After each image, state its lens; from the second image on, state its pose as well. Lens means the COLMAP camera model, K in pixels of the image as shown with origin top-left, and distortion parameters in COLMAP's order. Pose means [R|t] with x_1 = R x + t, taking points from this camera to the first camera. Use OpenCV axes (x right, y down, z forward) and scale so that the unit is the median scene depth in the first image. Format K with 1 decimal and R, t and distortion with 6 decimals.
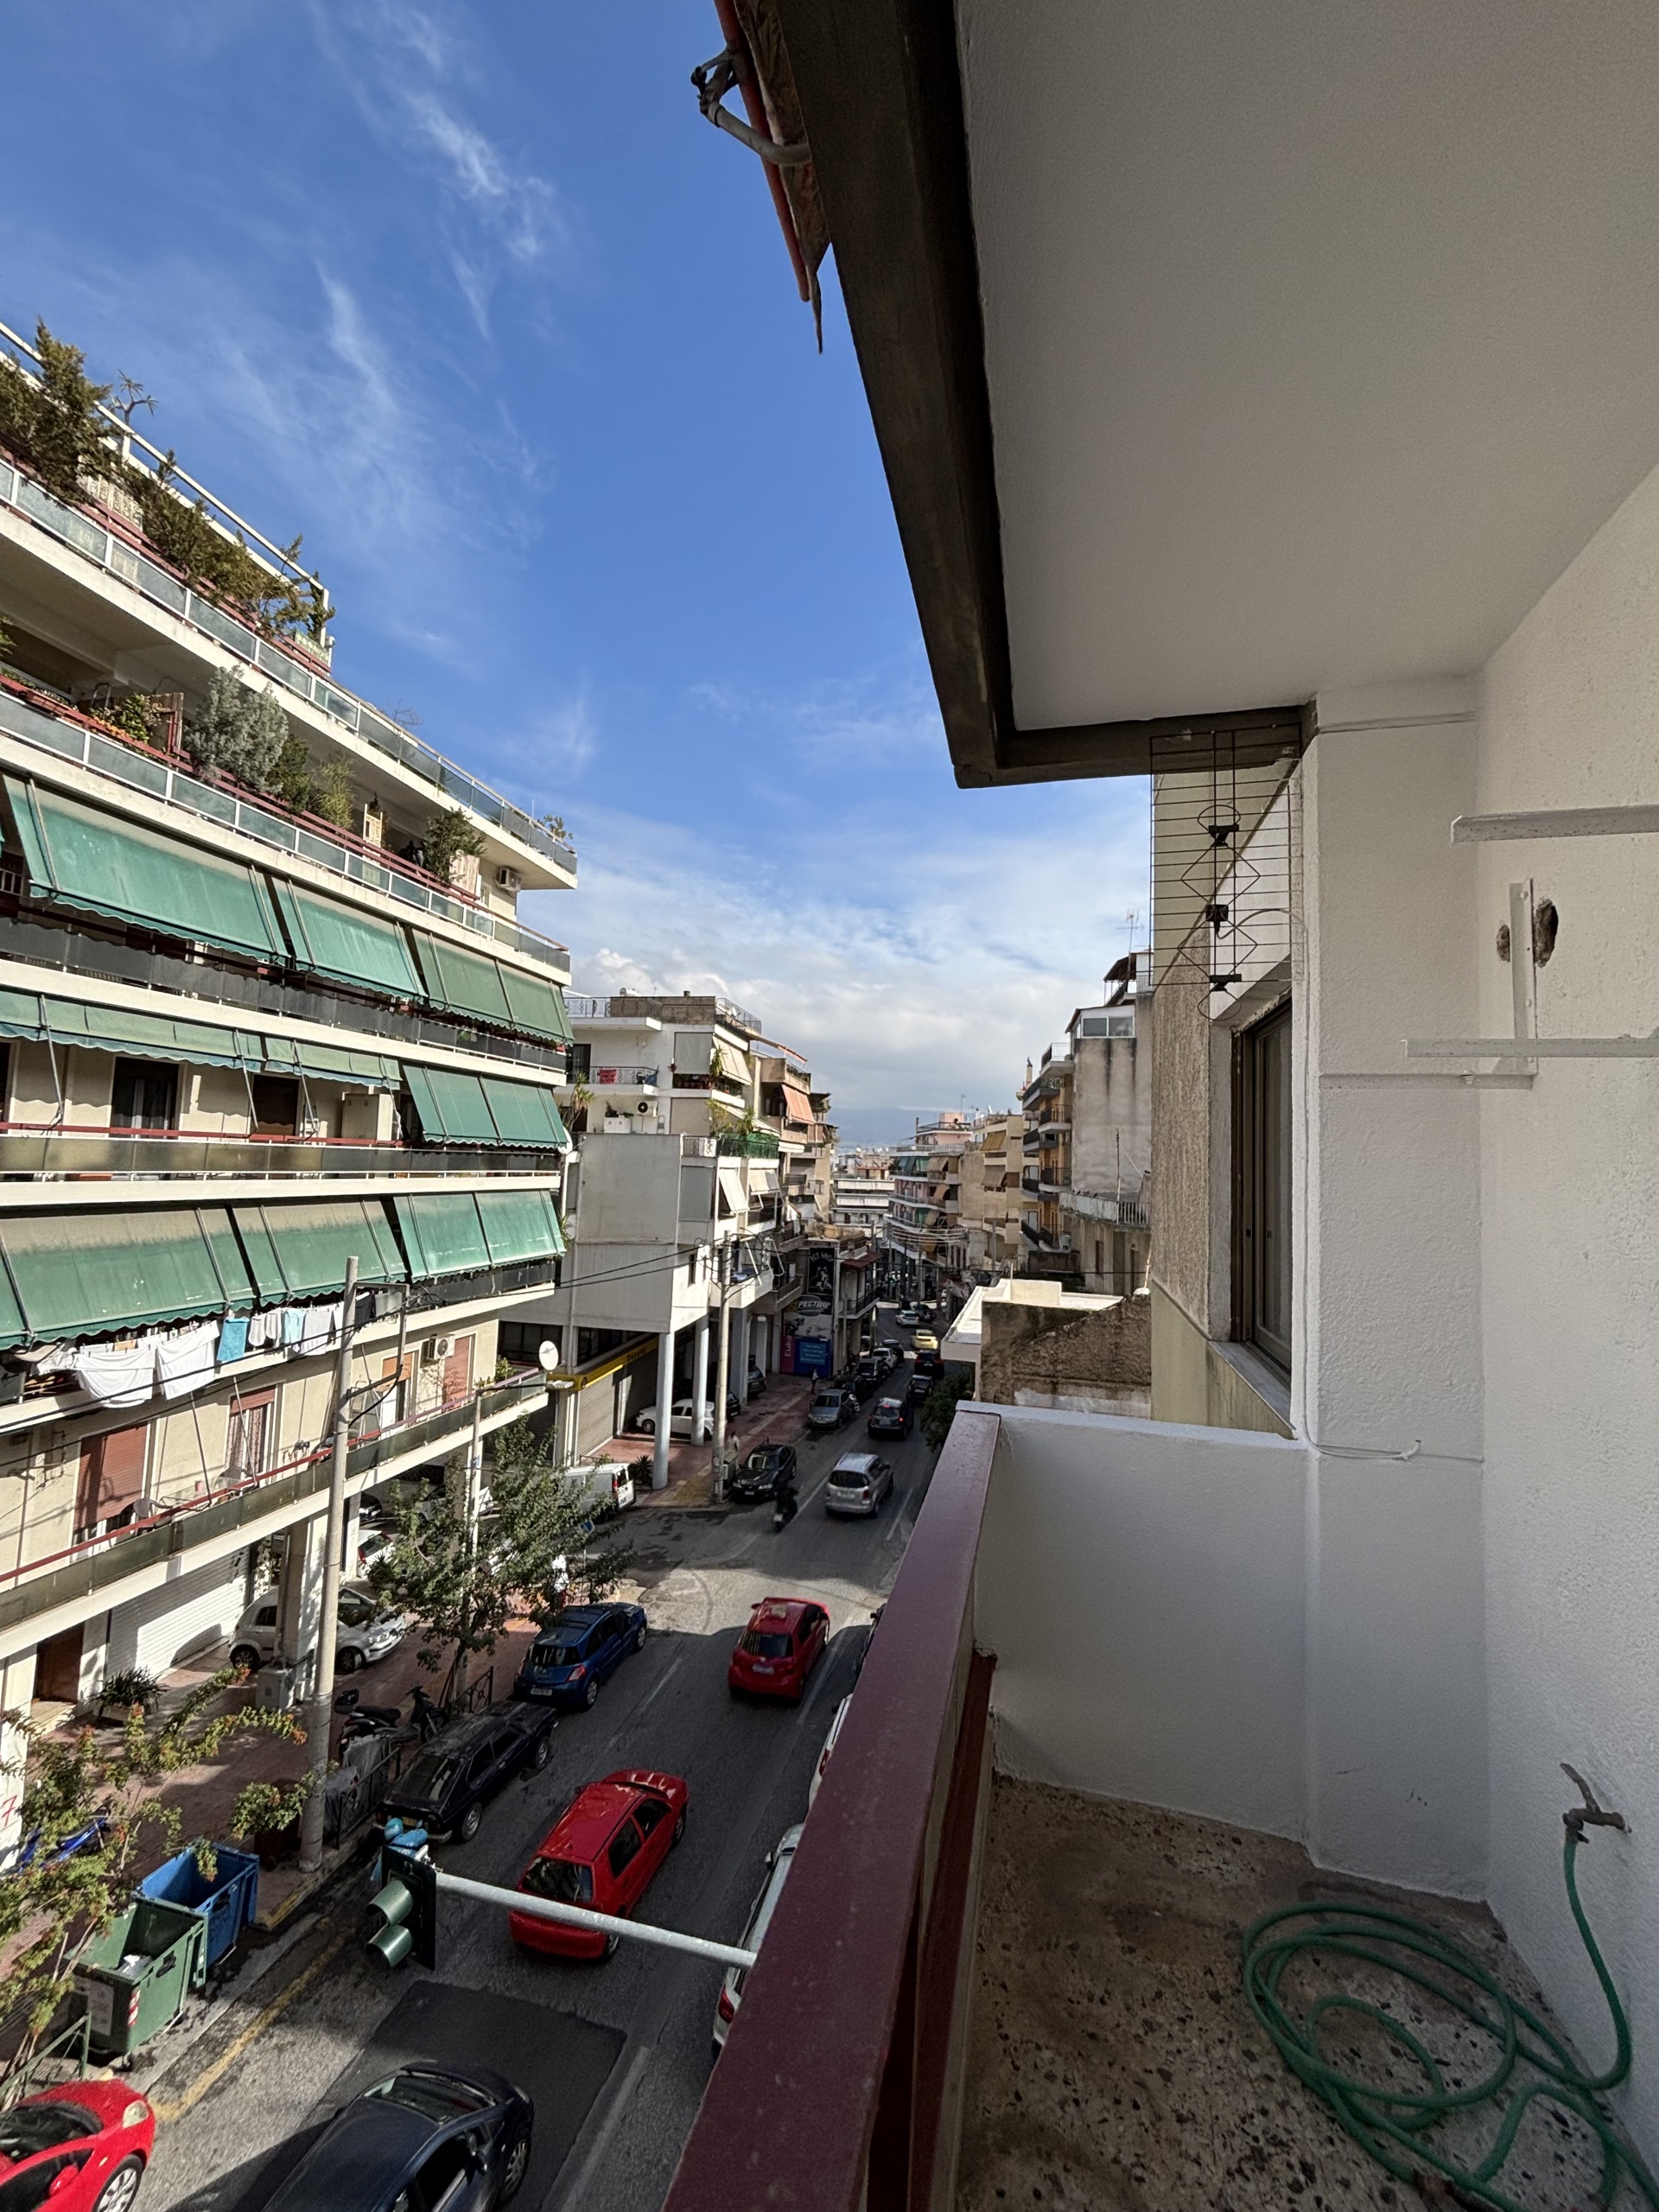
lens RADIAL K [[880.2, 0, 820.0], [0, 880.2, 1108.3], [0, 0, 1]] dist [-0.024885, 0.007248]
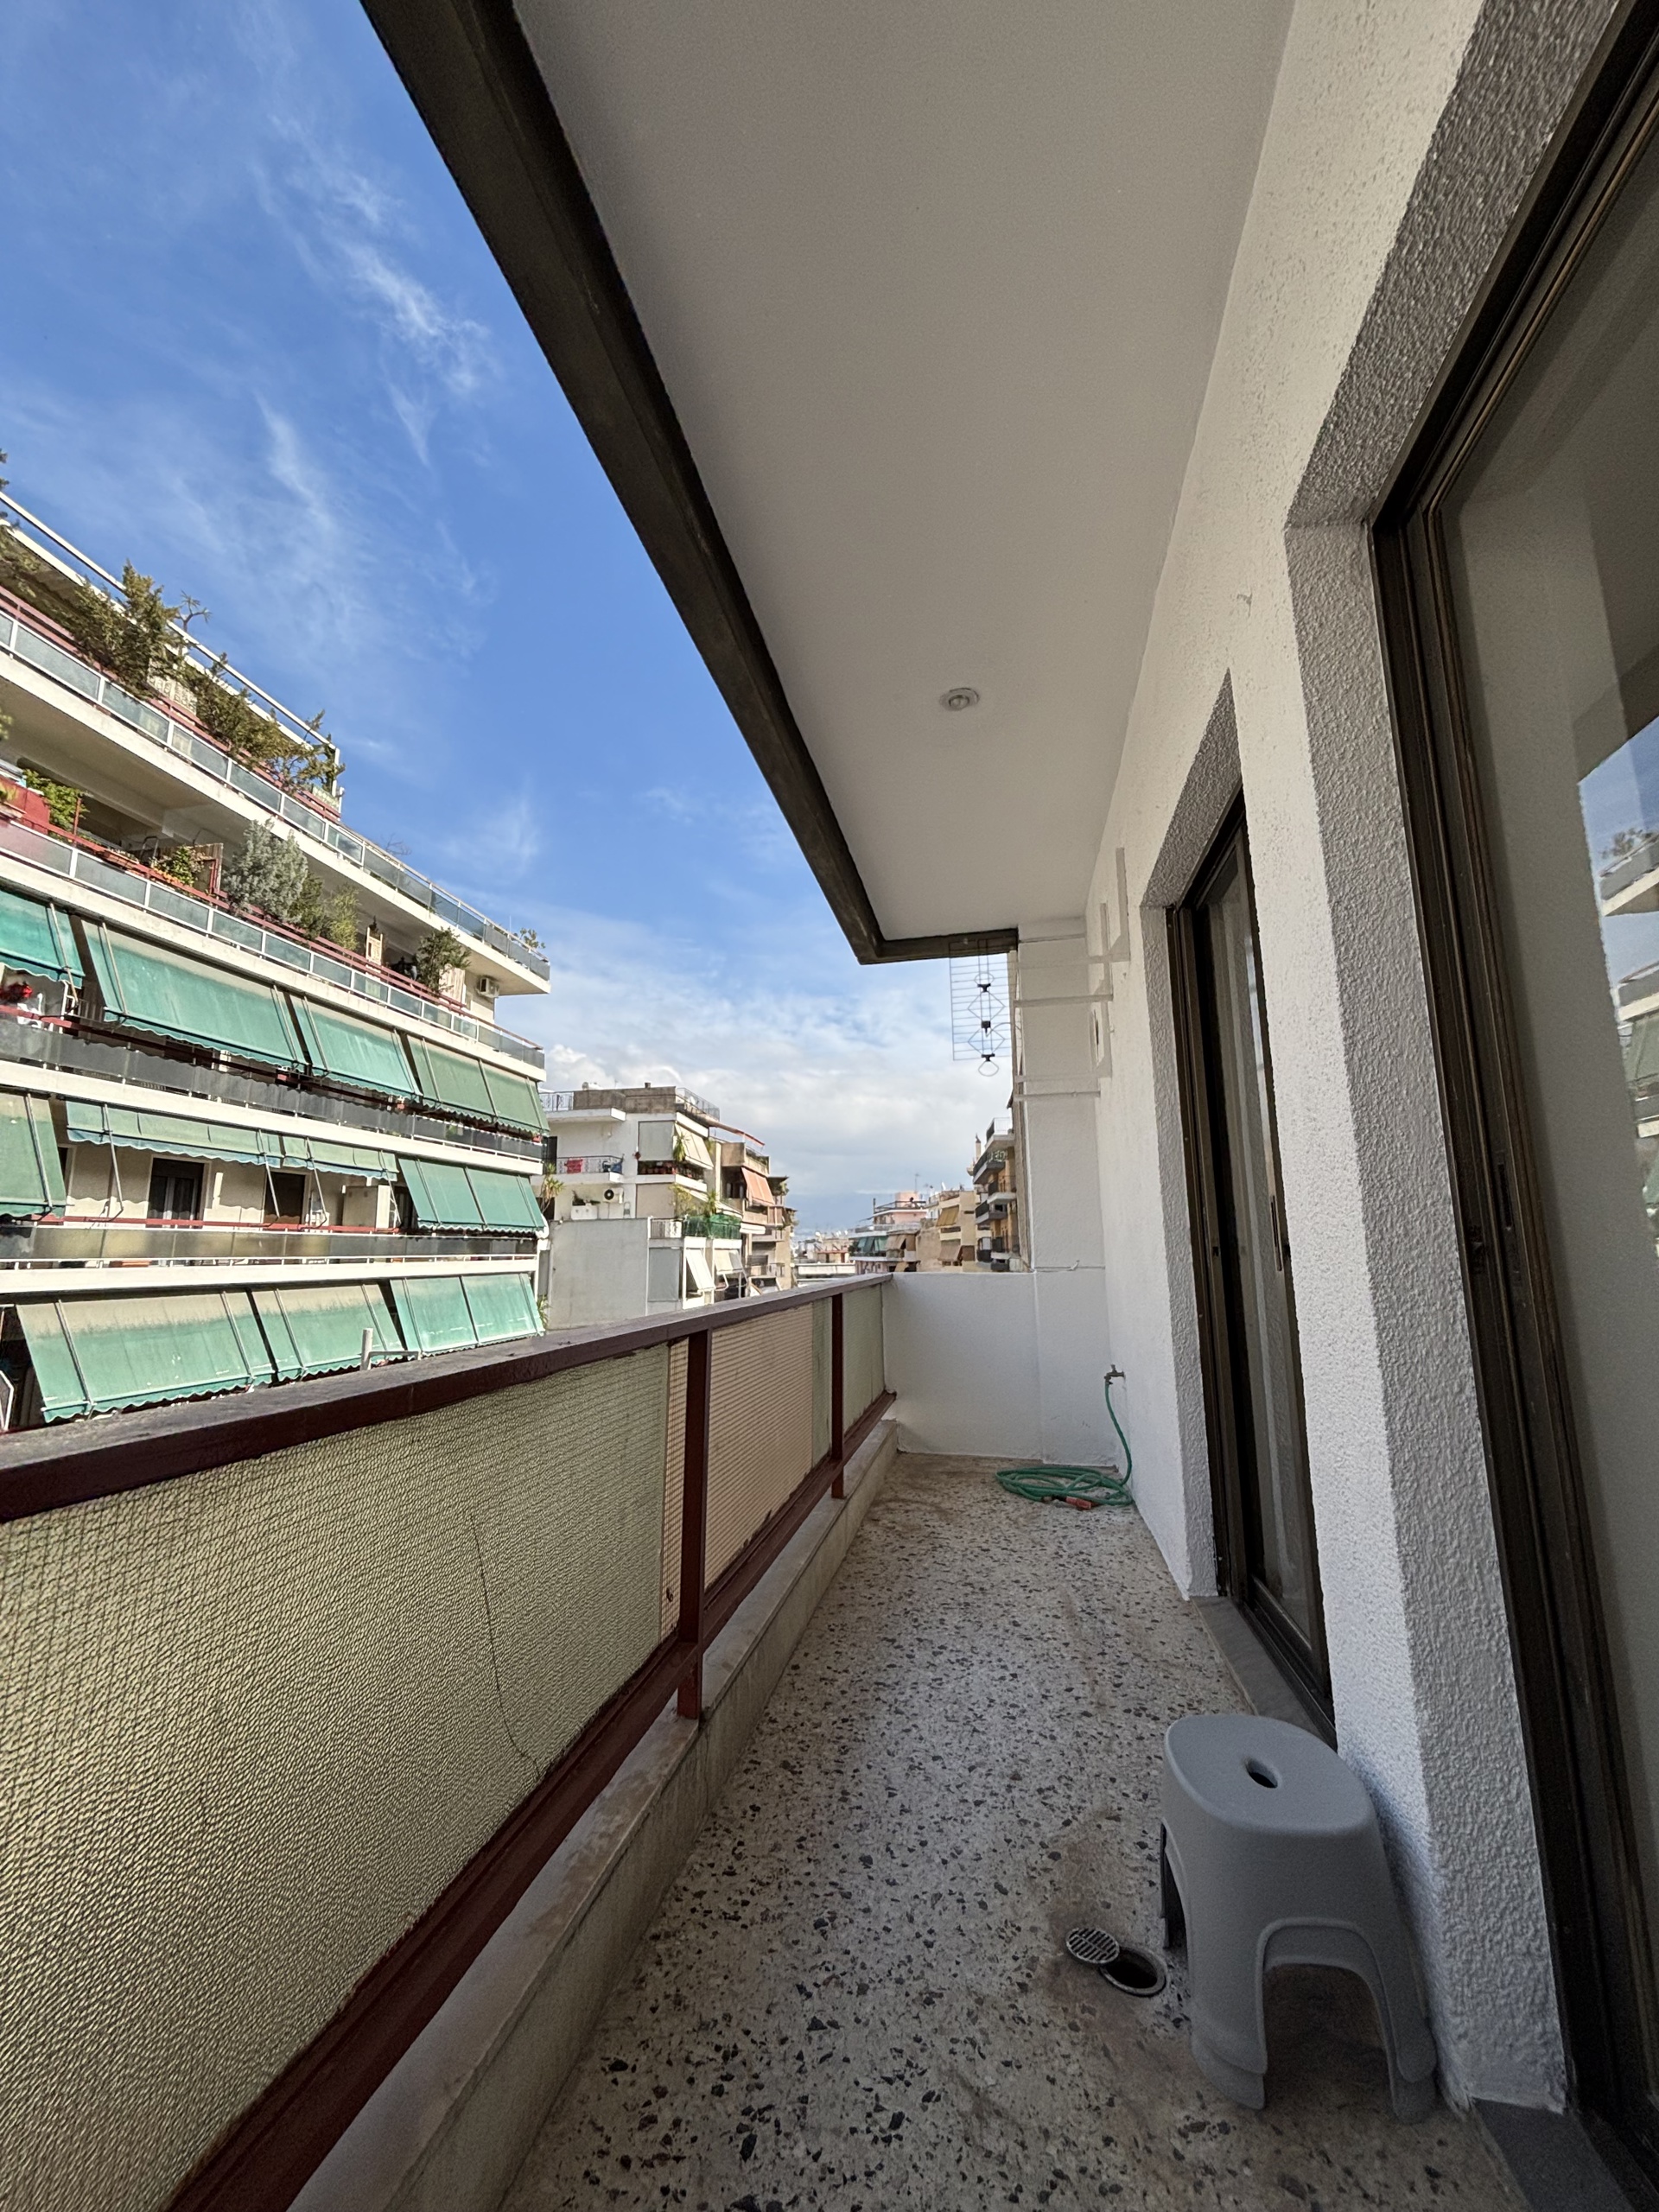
lens RADIAL K [[897.1, 0, 829.5], [0, 897.1, 1106.0], [0, 0, 1]] dist [0.000090, -0.000009]
pose [[0.997235, -0.039313, 0.063061, -0.005480], [0.045455, 0.994035, -0.099134, 0.017064], [-0.058787, 0.101727, 0.993074, -0.122238]]
